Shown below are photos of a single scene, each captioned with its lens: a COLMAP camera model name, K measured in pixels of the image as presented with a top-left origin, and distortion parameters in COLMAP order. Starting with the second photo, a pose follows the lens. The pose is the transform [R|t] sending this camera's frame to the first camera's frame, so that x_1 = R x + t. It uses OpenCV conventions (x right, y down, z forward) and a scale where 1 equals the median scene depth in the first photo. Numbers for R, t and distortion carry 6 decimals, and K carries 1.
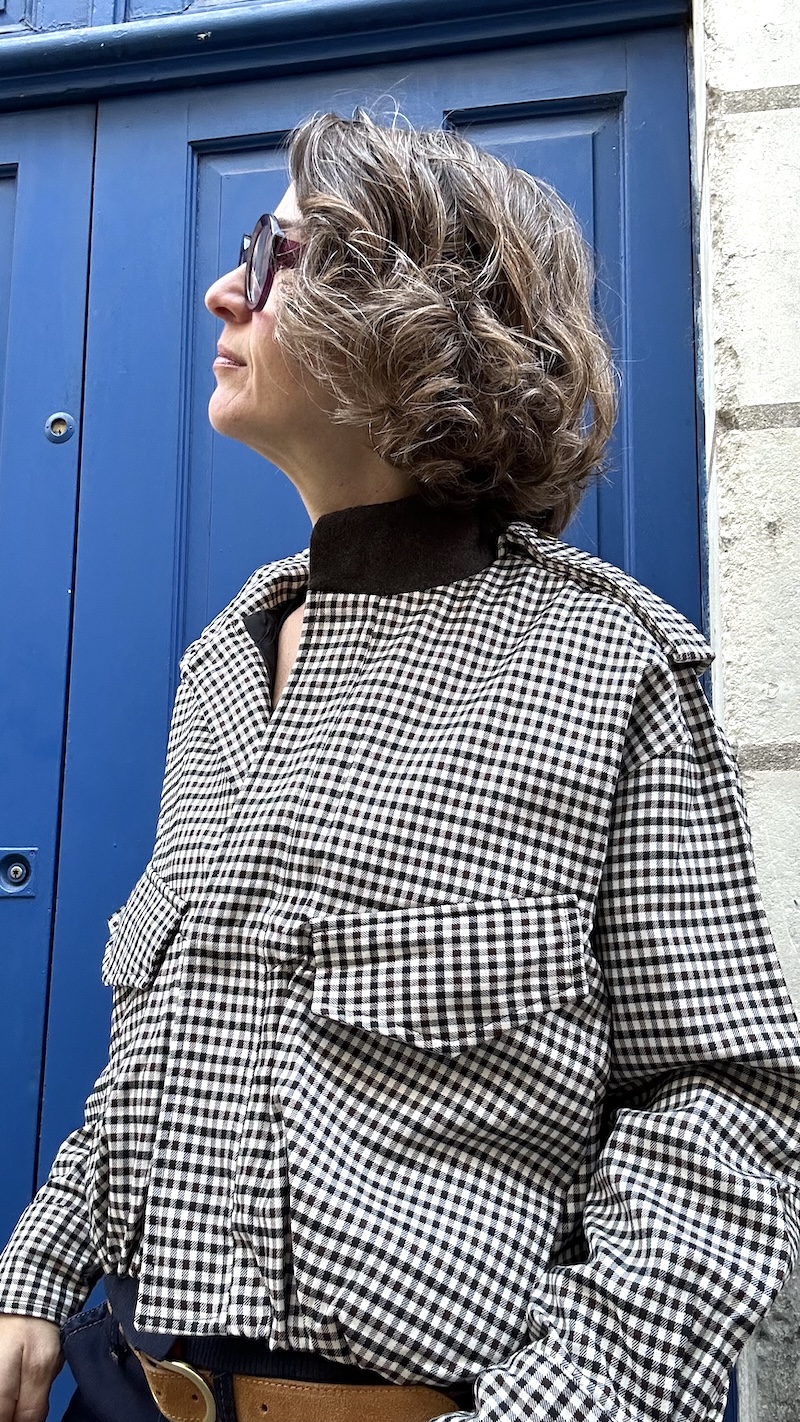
lens RADIAL K [[1242.8, 0, 400.3], [0, 1242.8, 708.4], [0, 0, 1]] dist [0.086813, -0.152155]
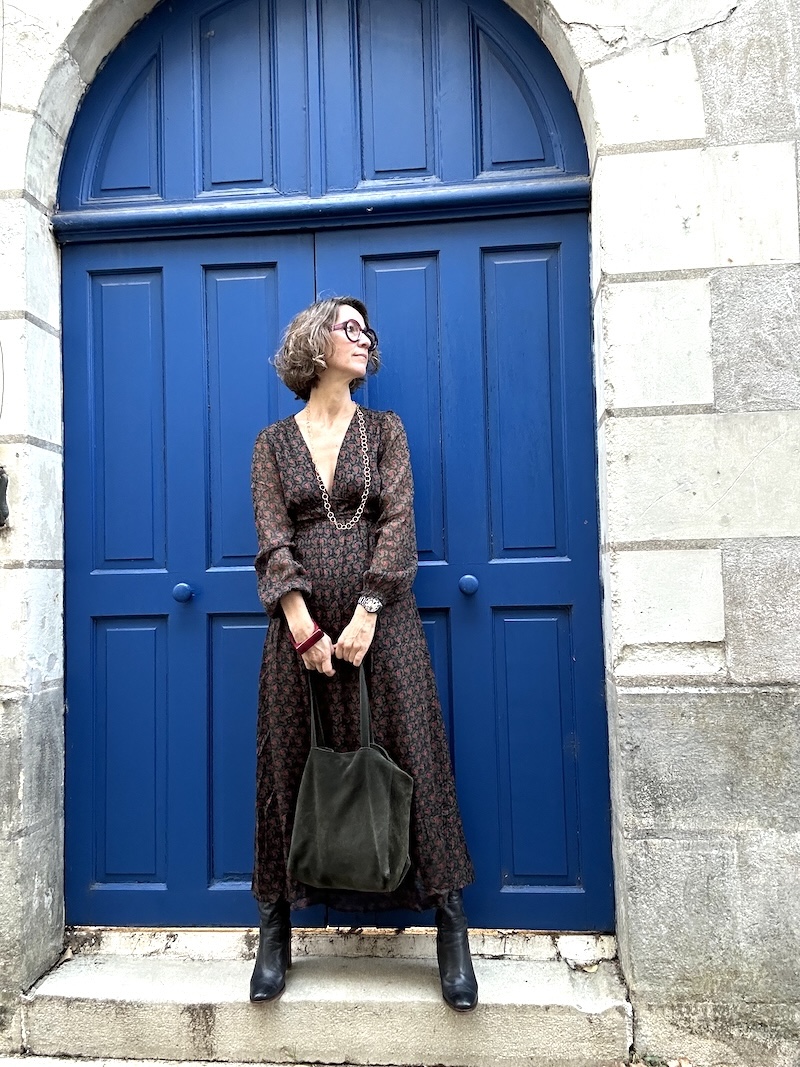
lens RADIAL K [[932.7, 0, 400.3], [0, 932.7, 530.6], [0, 0, 1]] dist [0.070822, -0.117151]
pose [[0.996437, -0.027338, 0.079783, -0.319727], [0.017941, 0.993063, 0.116204, -0.219793], [-0.082407, -0.114359, 0.990016, -0.873362]]
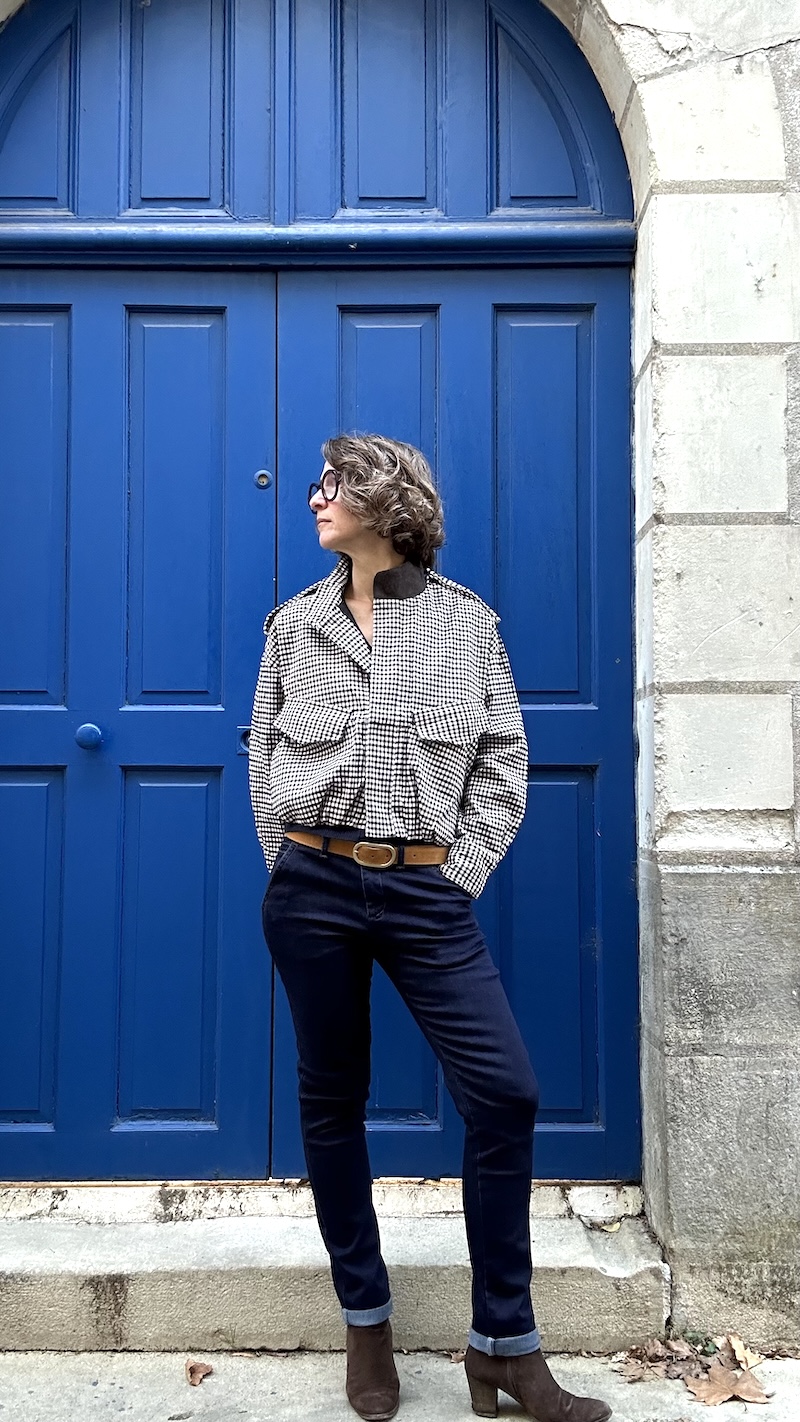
lens RADIAL K [[1242.8, 0, 399.7], [0, 1242.8, 709.1], [0, 0, 1]] dist [0.086813, -0.152155]
pose [[0.984784, 0.004825, 0.173715, -0.492296], [-0.023897, 0.993878, 0.107866, -0.131854], [-0.172131, -0.110376, 0.978871, -0.921267]]
